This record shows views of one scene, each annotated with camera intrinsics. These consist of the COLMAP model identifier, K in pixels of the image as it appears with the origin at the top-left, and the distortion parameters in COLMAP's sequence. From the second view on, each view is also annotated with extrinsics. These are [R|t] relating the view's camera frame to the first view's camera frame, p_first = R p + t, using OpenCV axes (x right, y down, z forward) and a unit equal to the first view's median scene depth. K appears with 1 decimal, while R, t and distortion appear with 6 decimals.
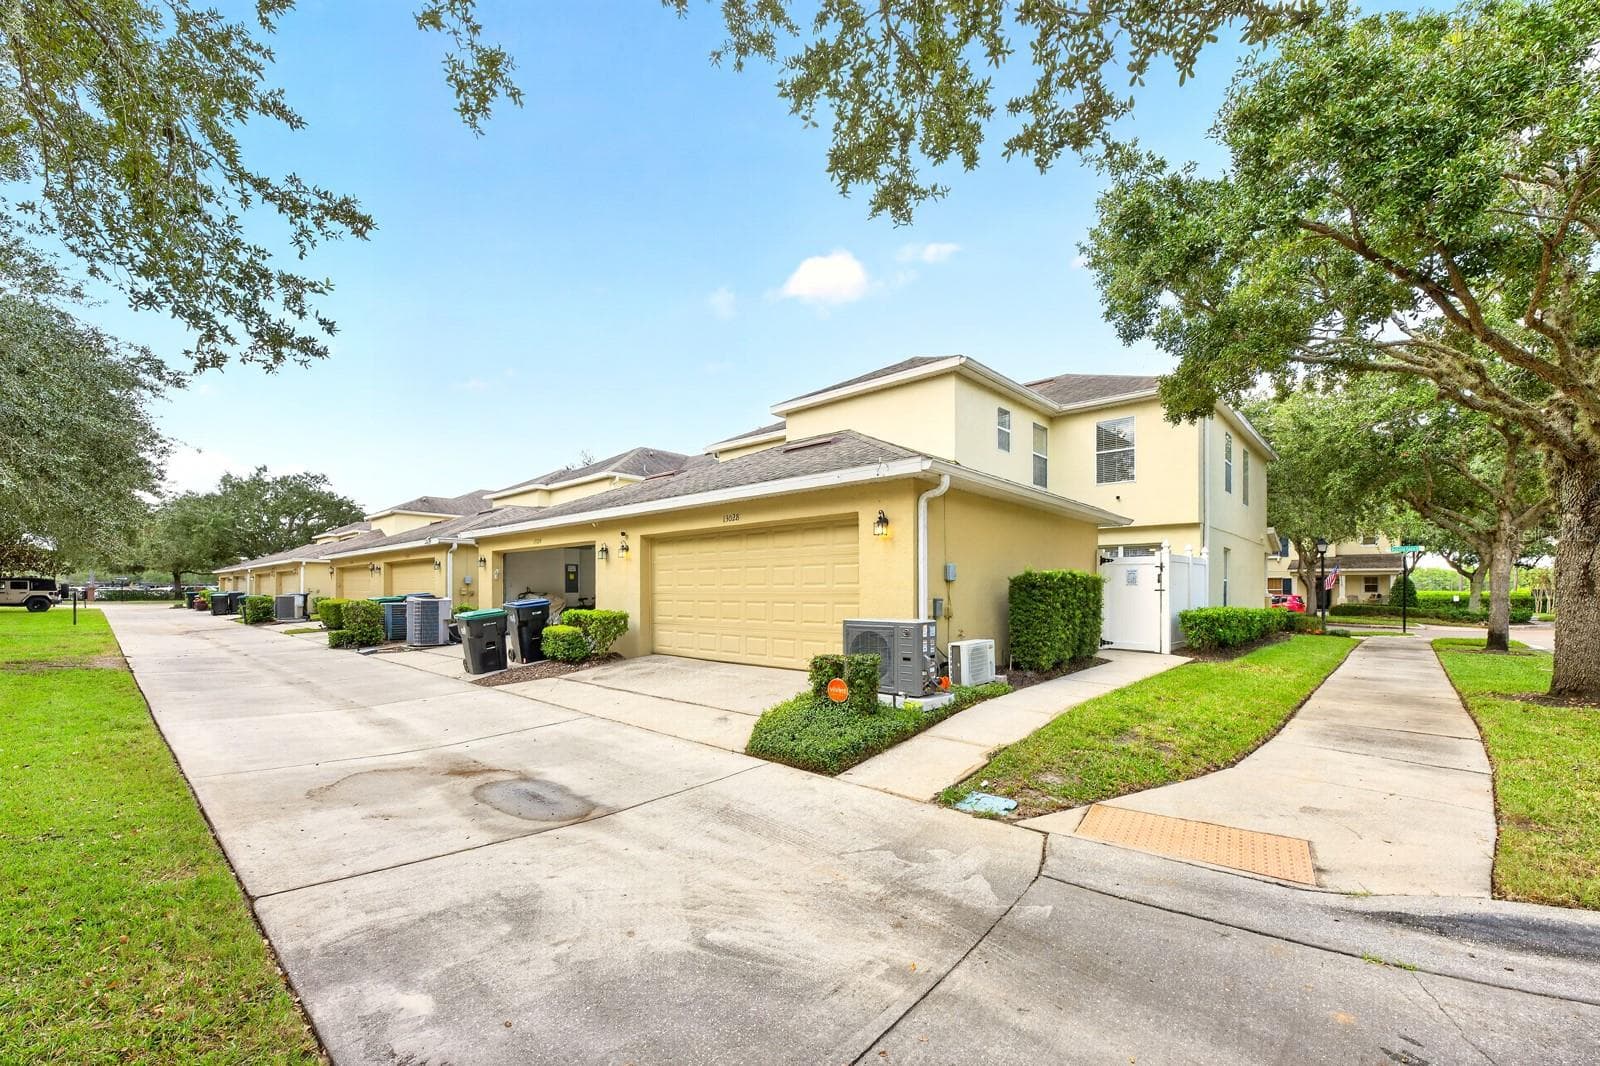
lens RADIAL K [[648.0, 0, 793.1], [0, 648.0, 561.3], [0, 0, 1]] dist [-0.000690, 0.000438]
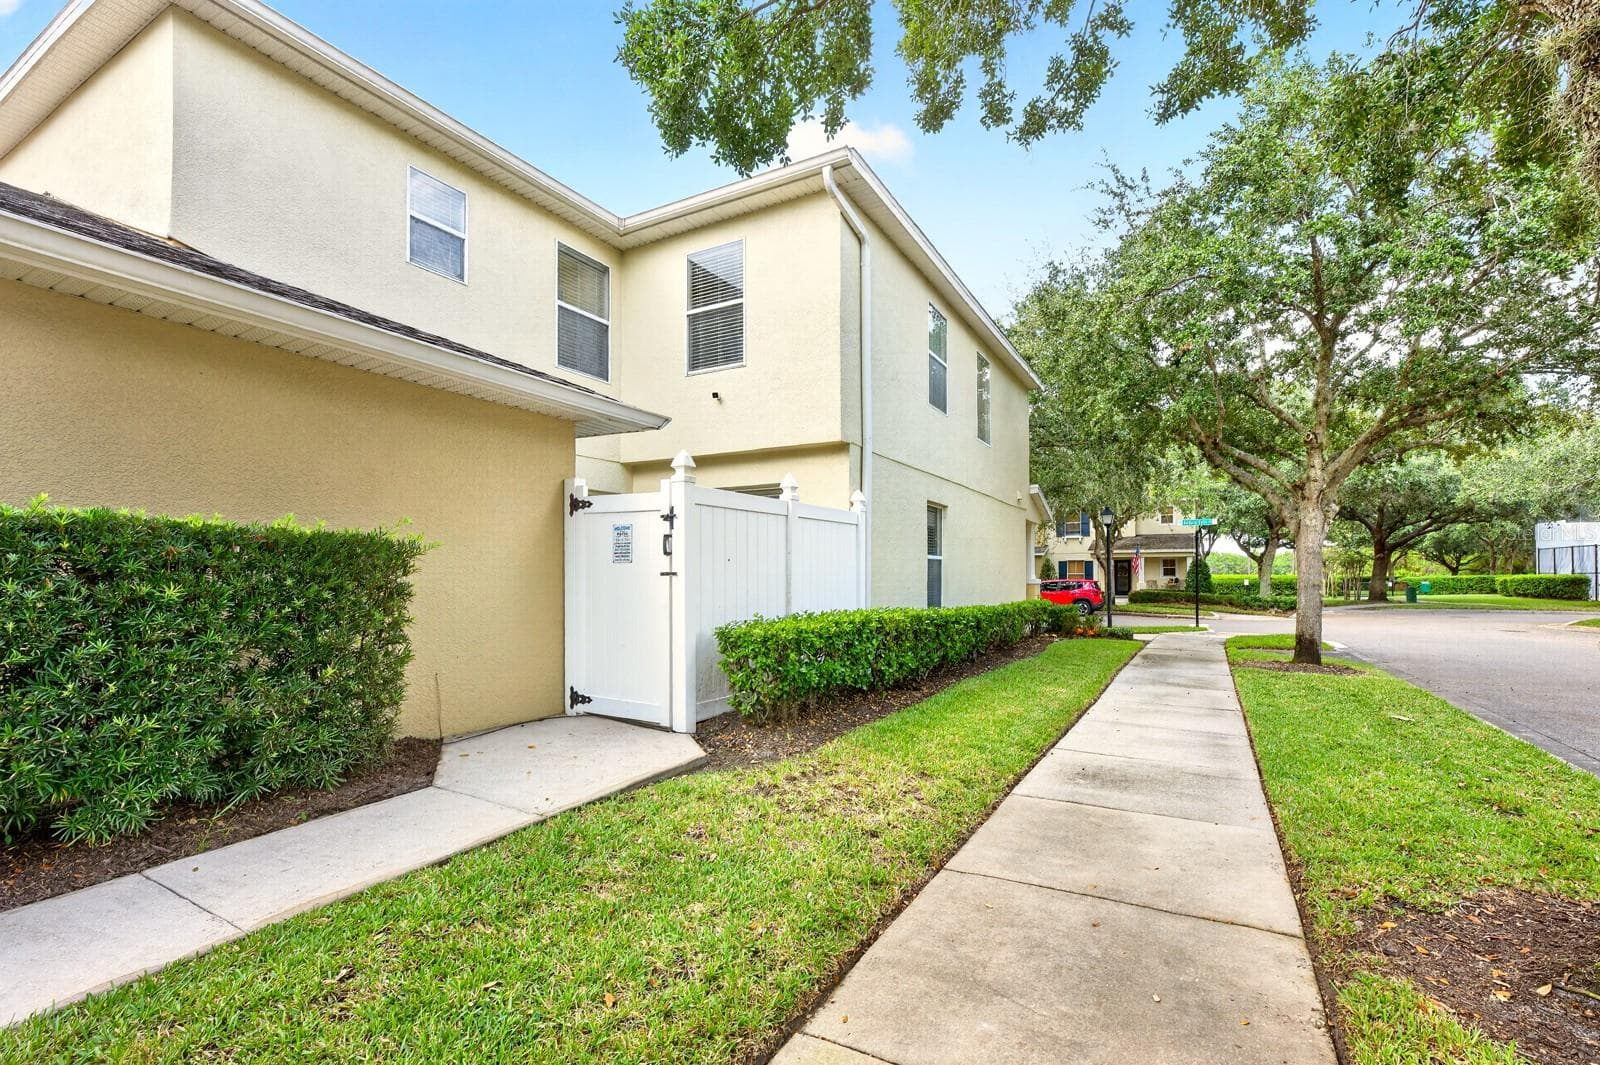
lens RADIAL K [[691.6, 0, 800.0], [0, 691.6, 532.5], [0, 0, 1]] dist [-0.013025, 0.000005]
pose [[0.974774, 0.008713, 0.223022, 0.223452], [-0.004186, 0.999776, -0.020760, 0.011012], [-0.223153, 0.019303, 0.974592, 0.226849]]
